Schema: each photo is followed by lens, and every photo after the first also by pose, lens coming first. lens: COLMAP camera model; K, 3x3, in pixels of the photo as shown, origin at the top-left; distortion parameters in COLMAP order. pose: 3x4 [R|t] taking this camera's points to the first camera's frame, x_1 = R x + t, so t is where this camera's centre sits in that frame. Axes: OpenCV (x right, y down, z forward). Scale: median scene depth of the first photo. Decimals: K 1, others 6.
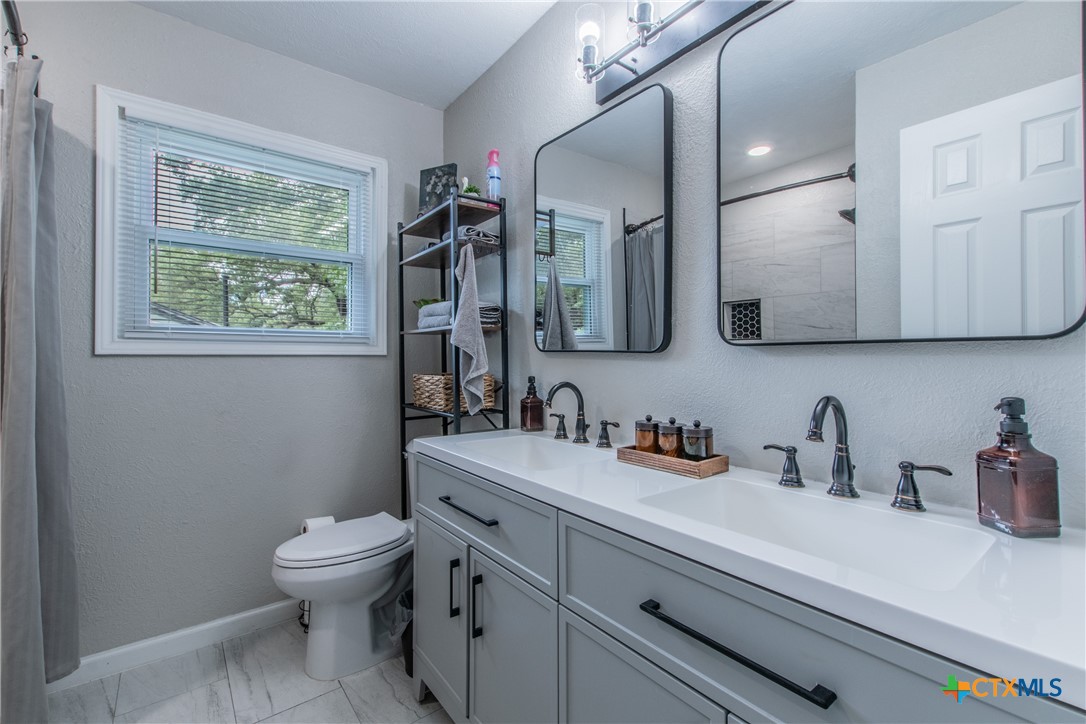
lens RADIAL K [[468.4, 0, 542.5], [0, 468.4, 358.2], [0, 0, 1]] dist [0.005616, -0.003454]
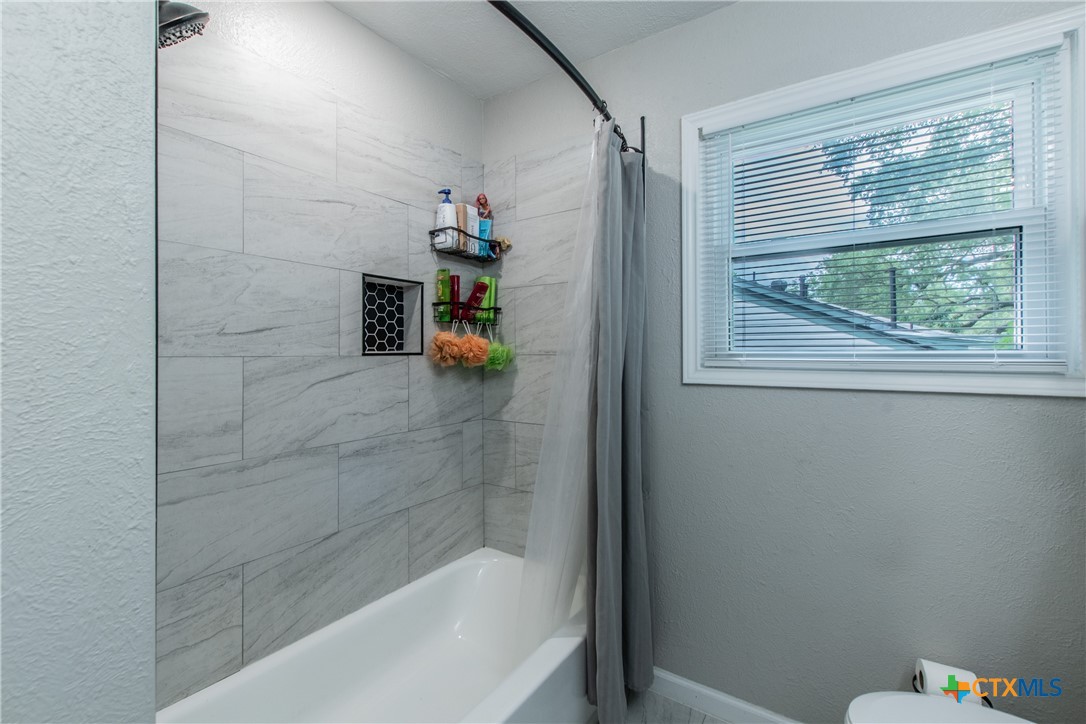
lens RADIAL K [[468.4, 0, 556.0], [0, 468.4, 348.0], [0, 0, 1]] dist [0.005616, -0.003454]
pose [[0.315999, -0.000646, -0.948759, -0.057089], [-0.000087, 1.000000, -0.000710, -0.062233], [0.948760, 0.000306, 0.315999, 0.312258]]
